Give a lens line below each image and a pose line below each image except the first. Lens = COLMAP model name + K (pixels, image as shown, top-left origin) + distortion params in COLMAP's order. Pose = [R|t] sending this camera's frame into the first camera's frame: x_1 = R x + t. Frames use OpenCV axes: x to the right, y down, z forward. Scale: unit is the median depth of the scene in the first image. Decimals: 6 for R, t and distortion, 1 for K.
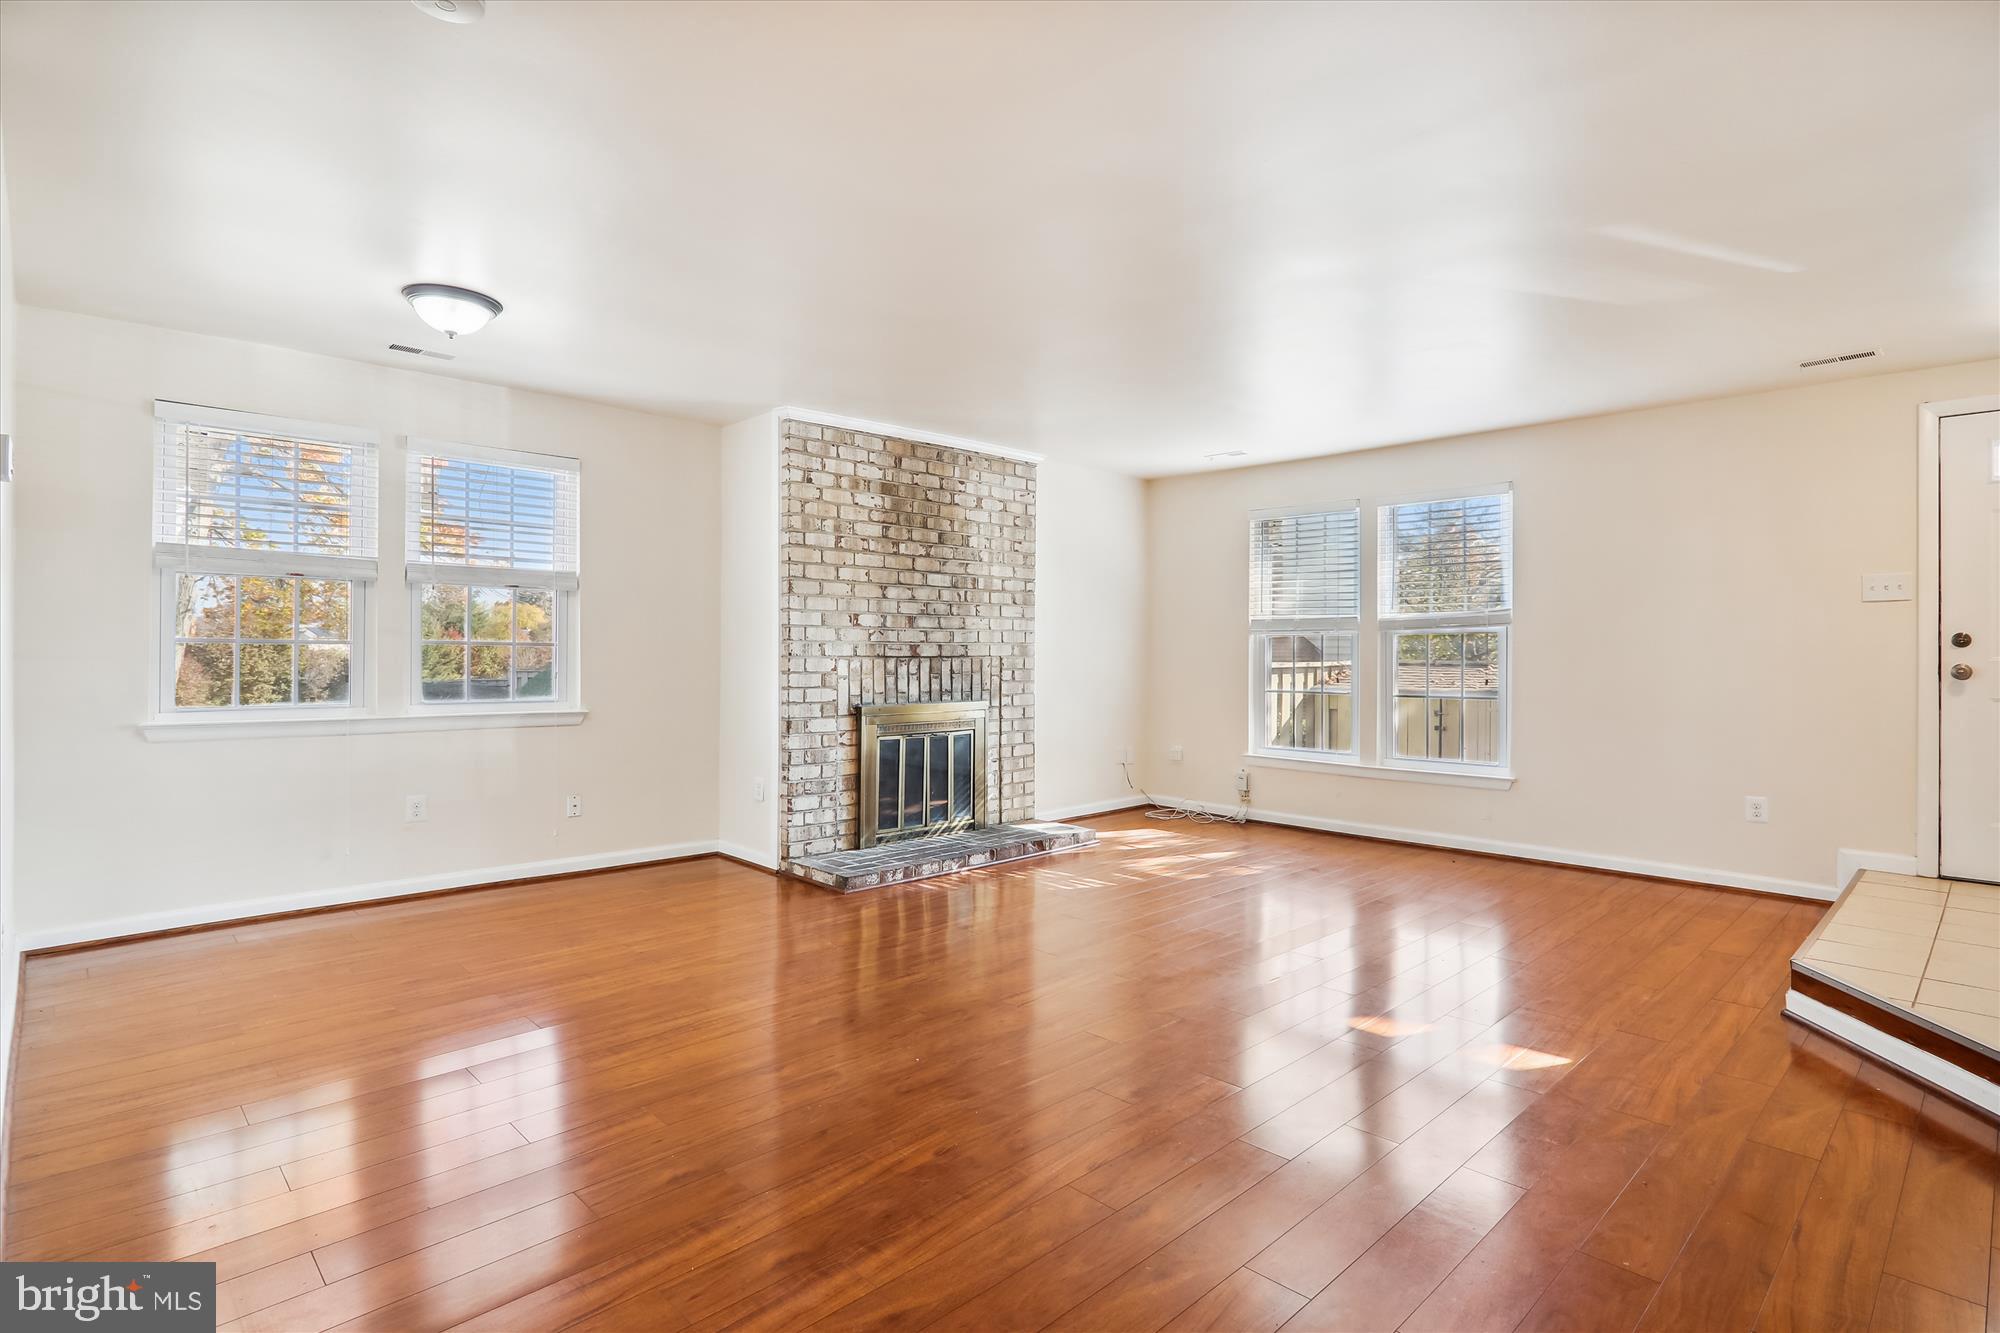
lens RADIAL K [[996.0, 0, 997.9], [0, 996.0, 649.4], [0, 0, 1]] dist [-0.013633, -0.000923]
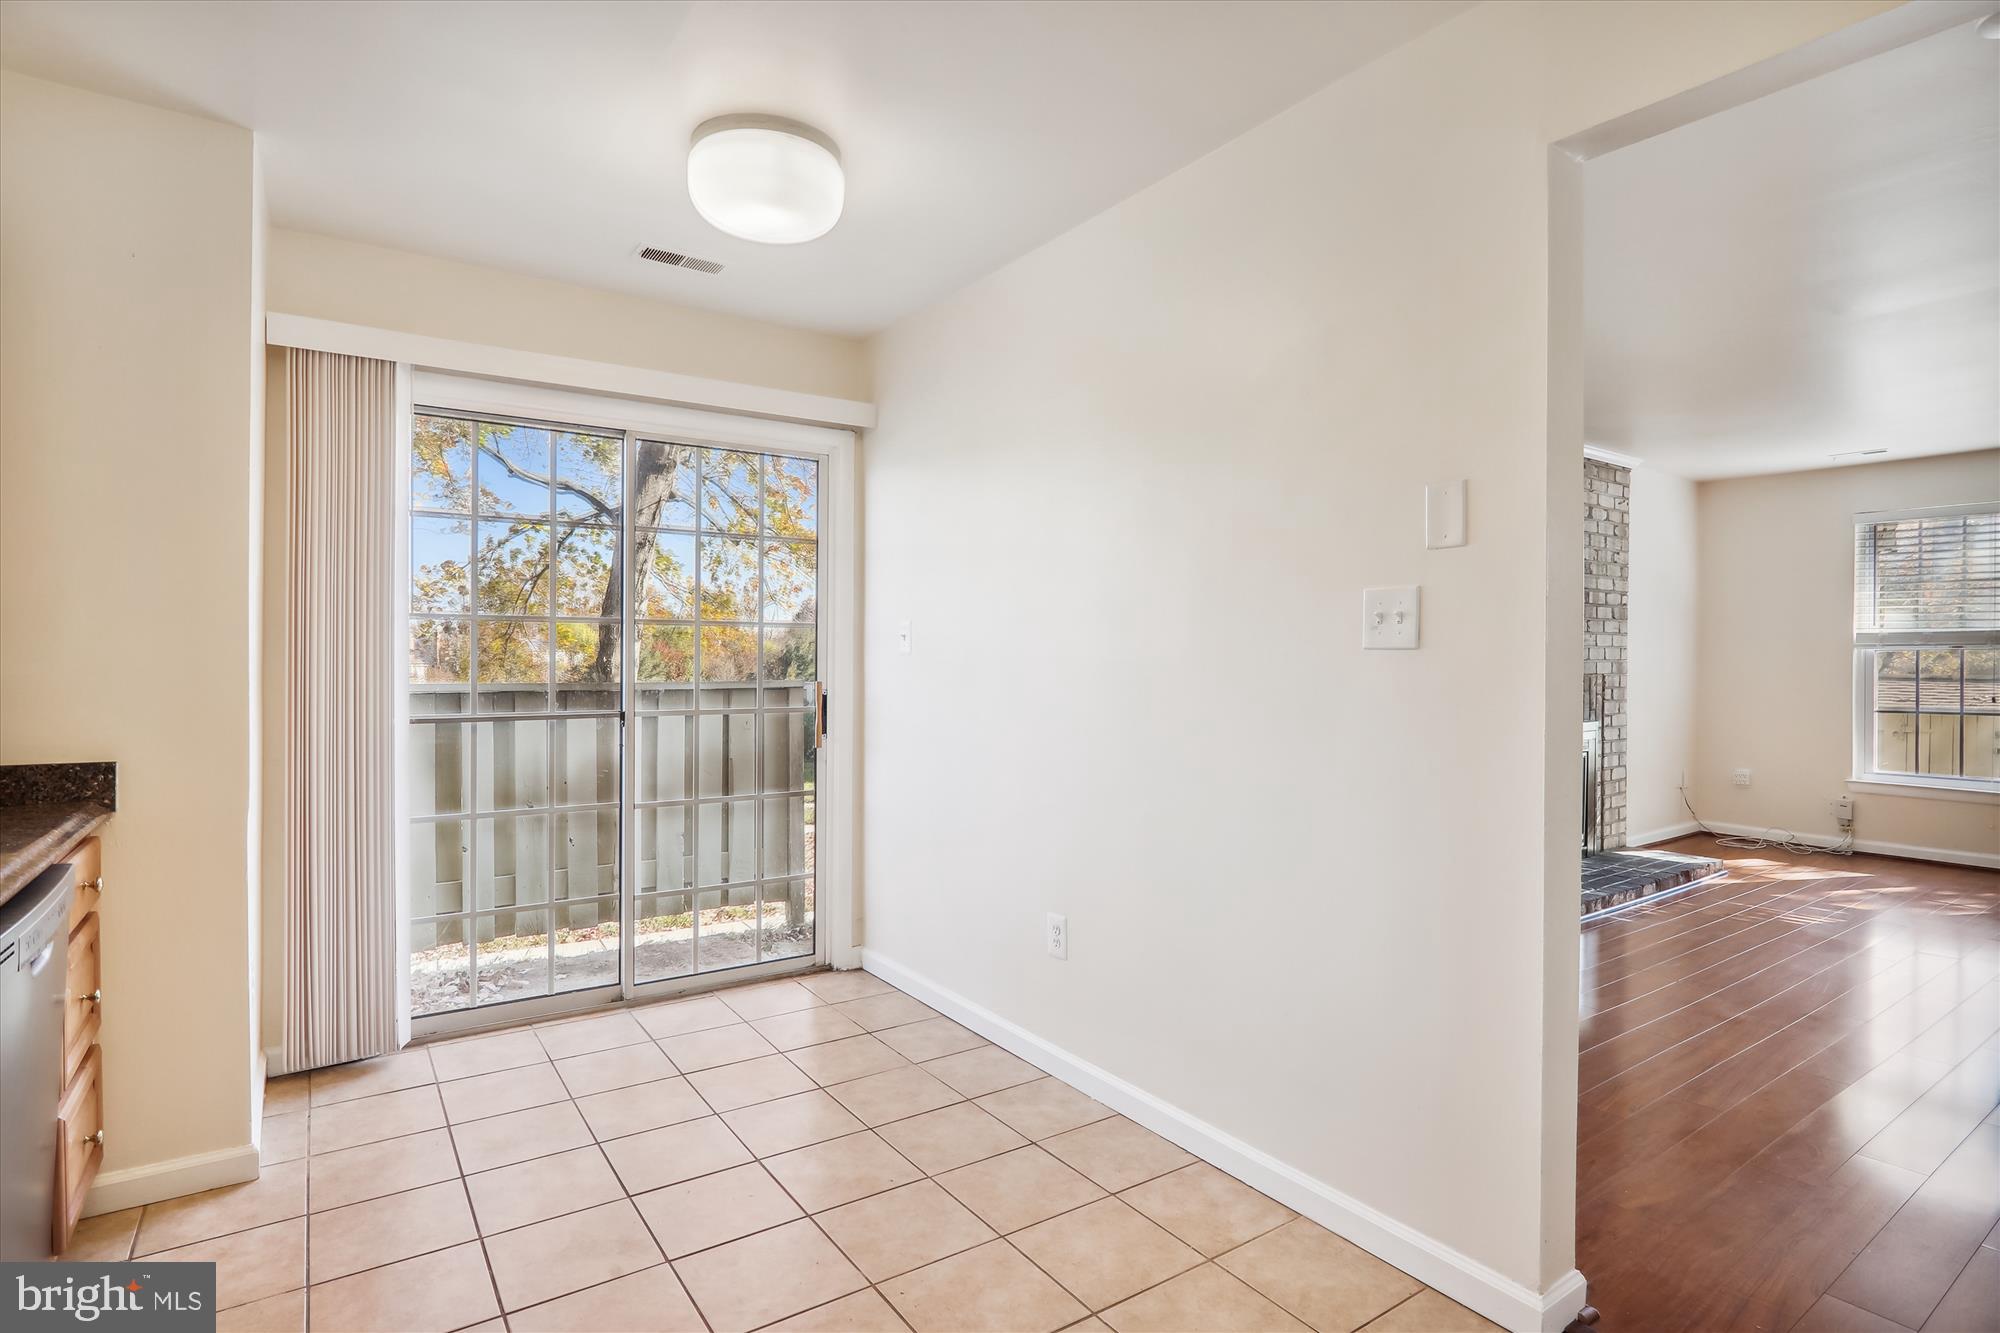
lens RADIAL K [[996.0, 0, 1011.7], [0, 996.0, 672.3], [0, 0, 1]] dist [-0.013633, -0.000923]
pose [[0.987178, -0.000661, -0.159620, -0.433321], [0.002770, 0.999912, 0.012991, -0.009310], [0.159597, -0.013267, 0.987093, -0.020094]]
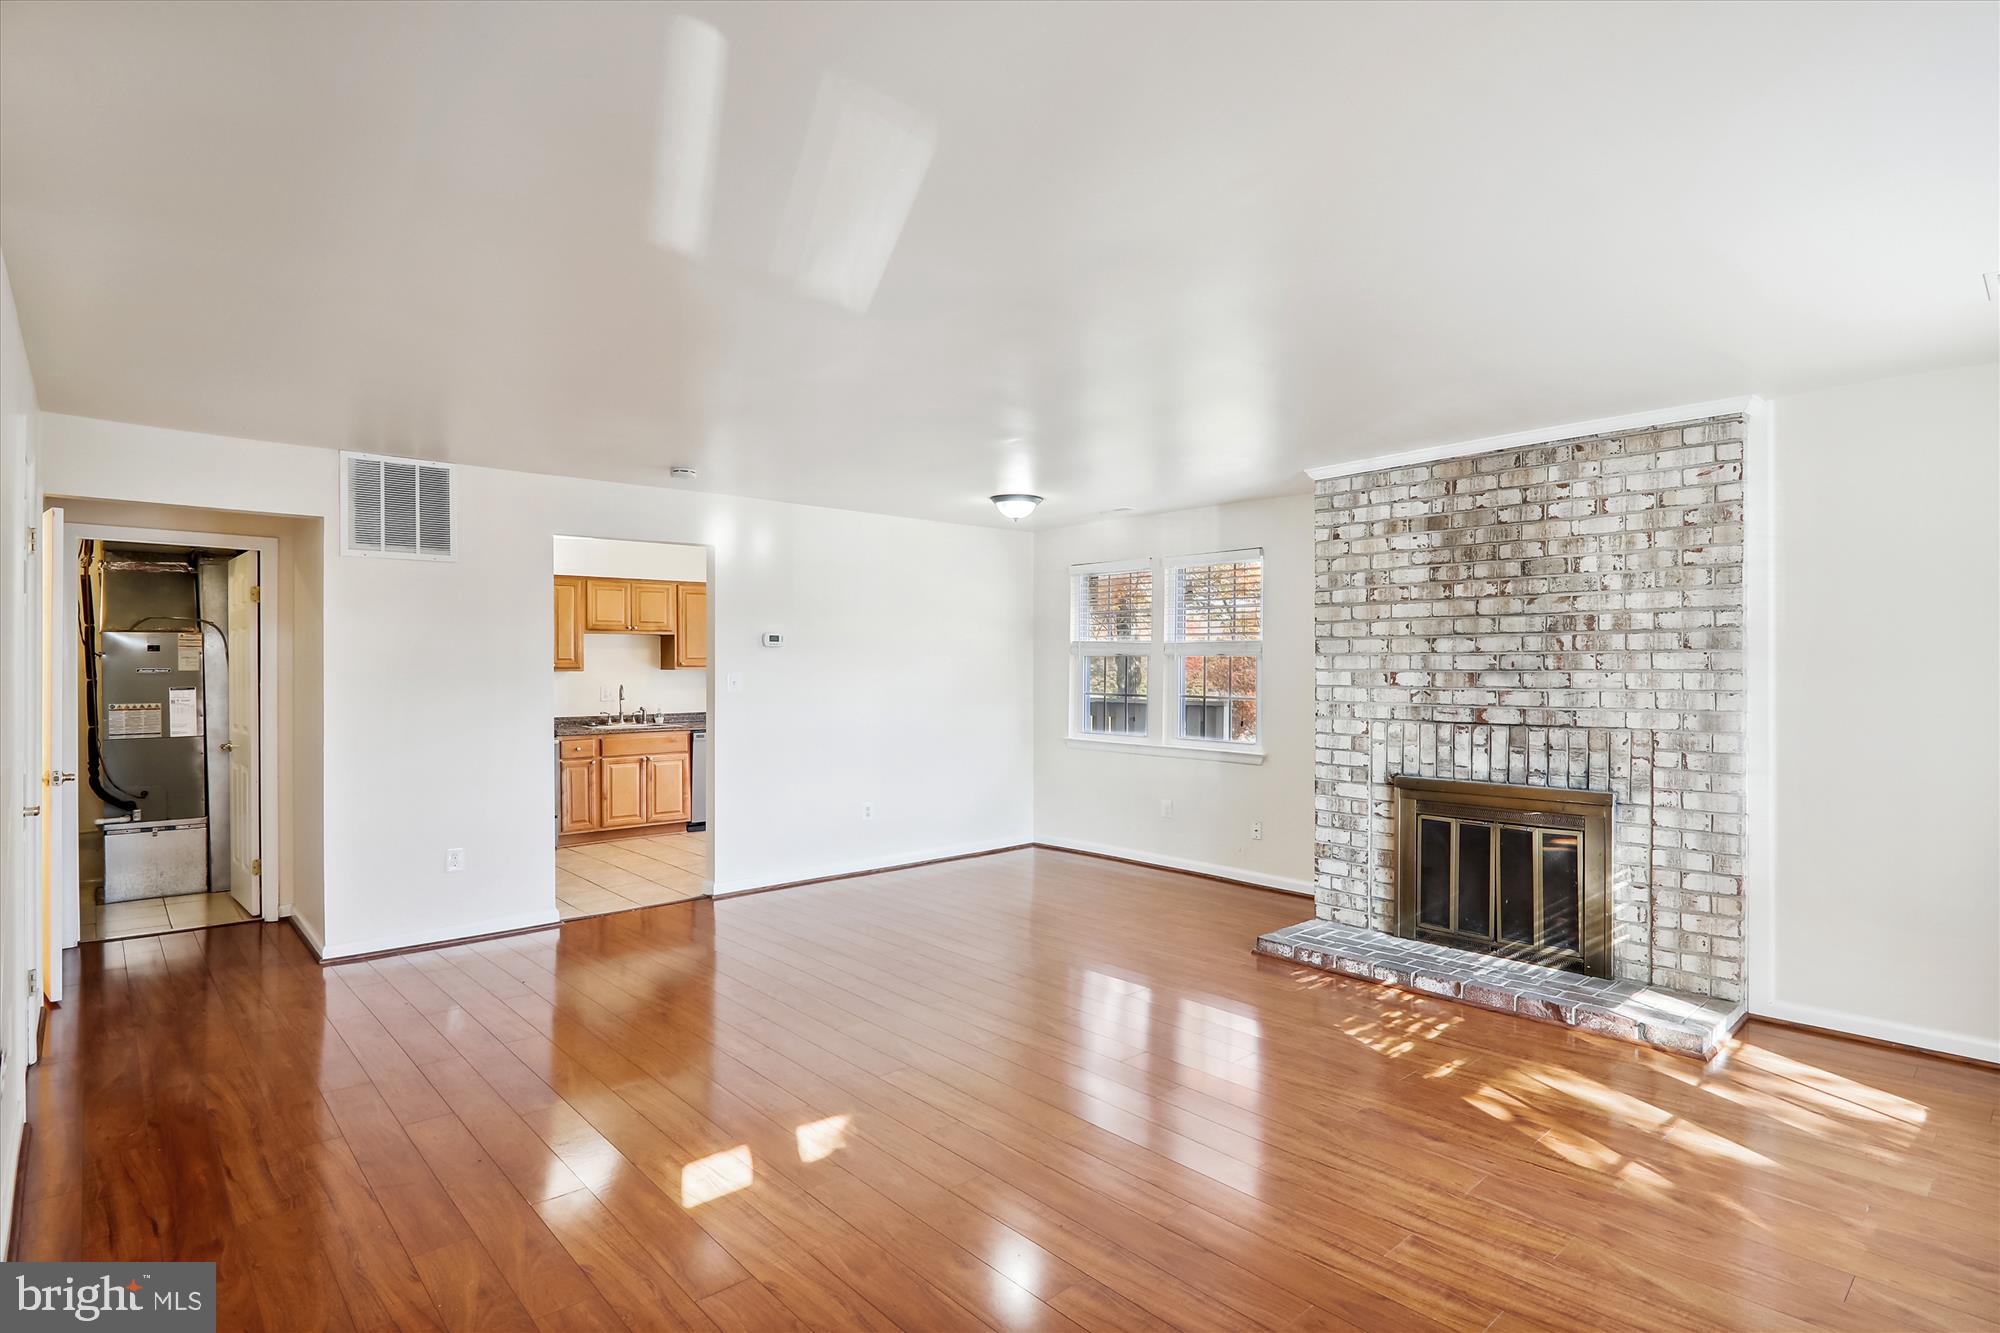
lens RADIAL K [[996.0, 0, 1013.5], [0, 996.0, 677.9], [0, 0, 1]] dist [-0.013633, -0.000923]
pose [[-0.020984, 0.000748, -0.999780, 0.715625], [-0.003372, 0.999994, 0.000819, -0.028458], [0.999774, 0.003389, -0.020981, 0.639374]]
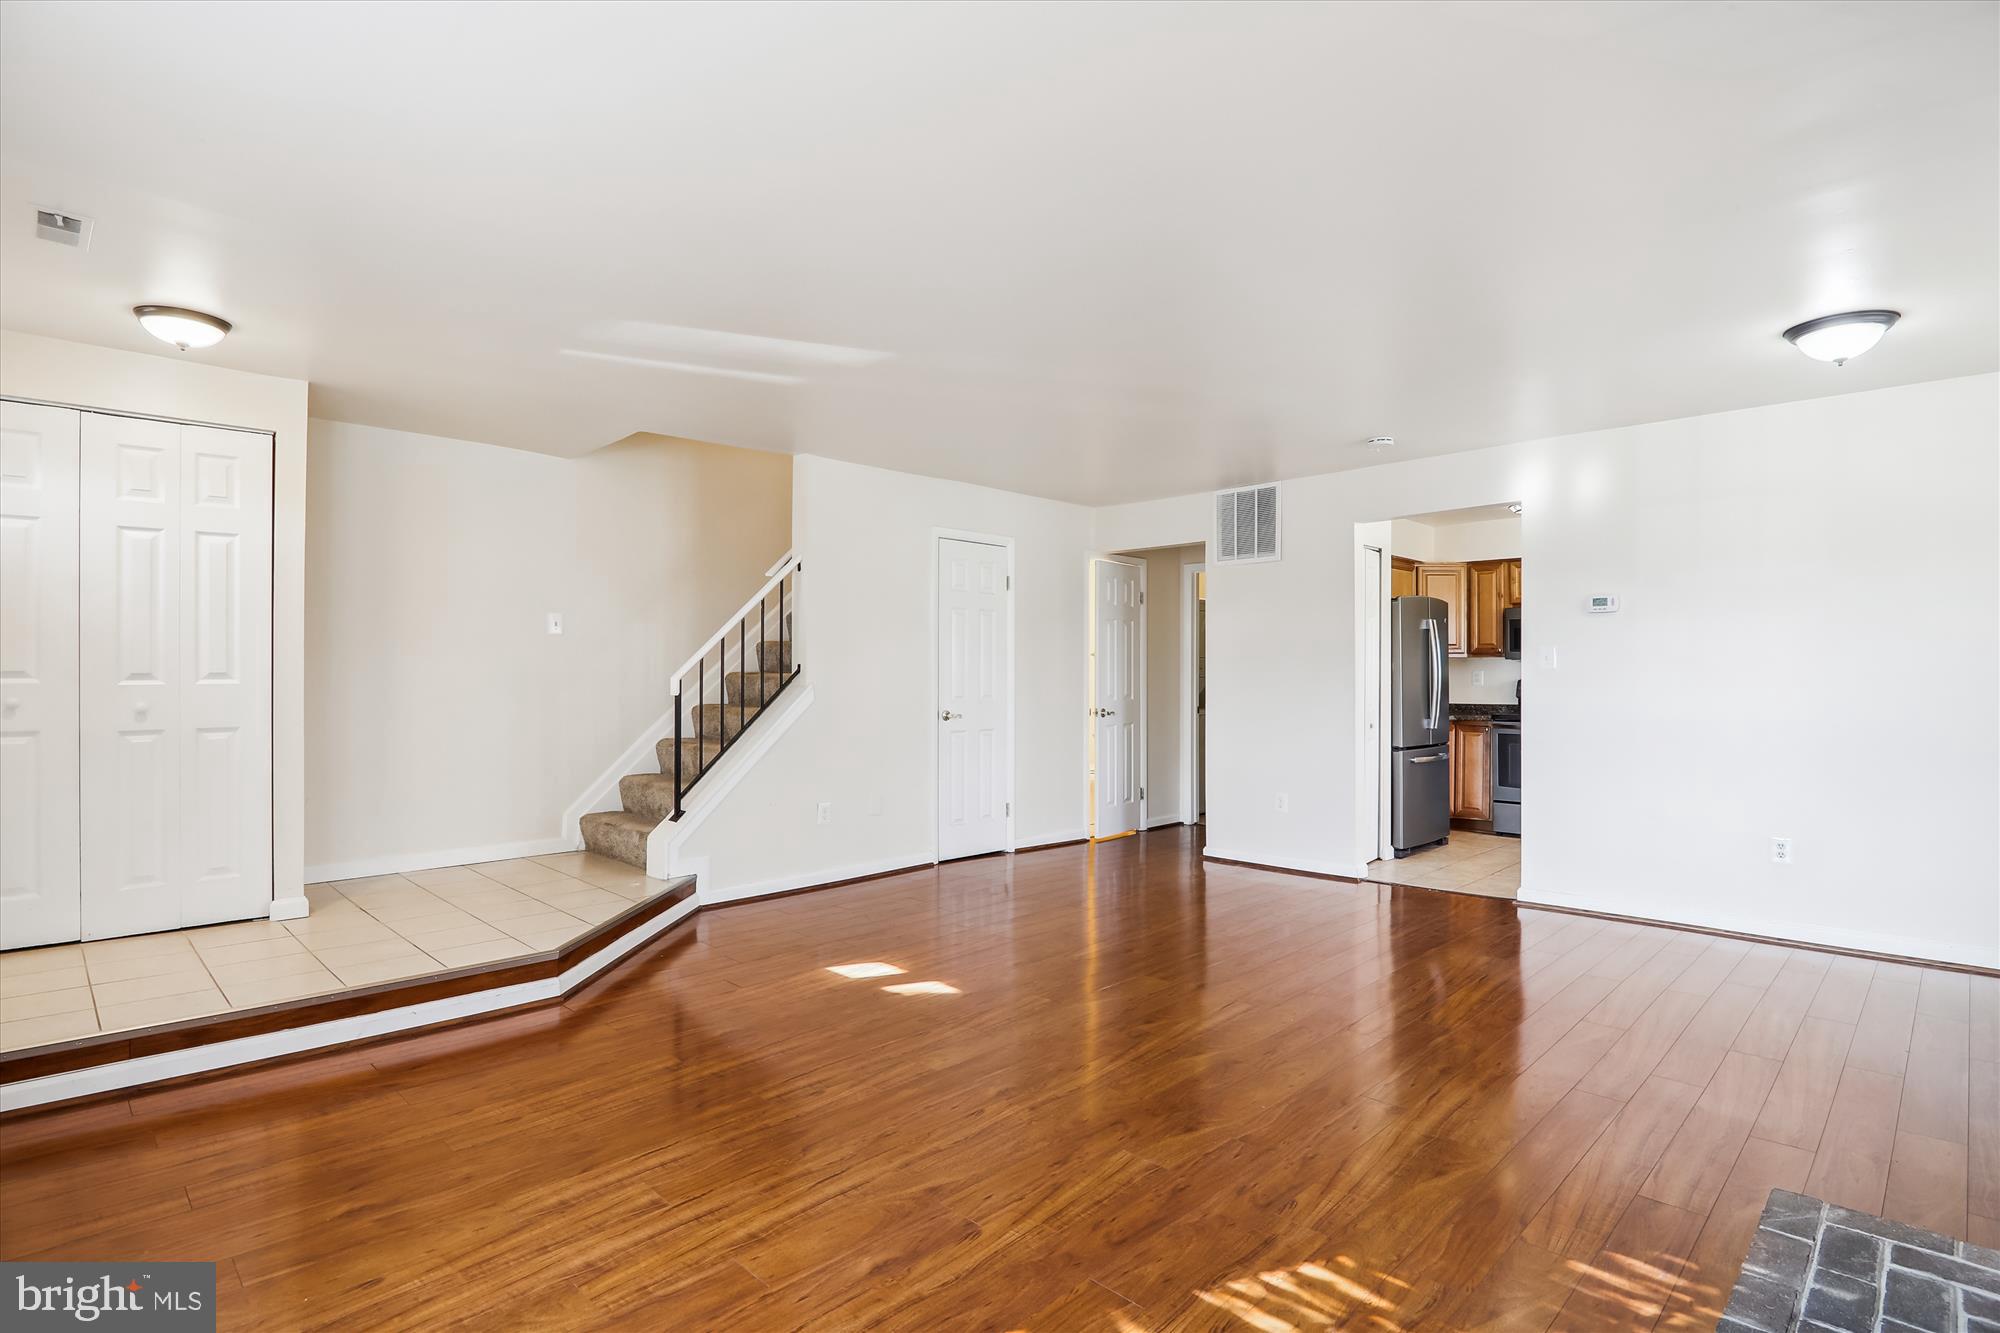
lens RADIAL K [[996.0, 0, 1027.5], [0, 996.0, 663.1], [0, 0, 1]] dist [-0.013633, -0.000923]
pose [[-0.999125, -0.006644, -0.041299, 0.176419], [-0.006264, 0.999937, -0.009315, -0.005461], [0.041358, -0.009048, -0.999103, 1.193107]]
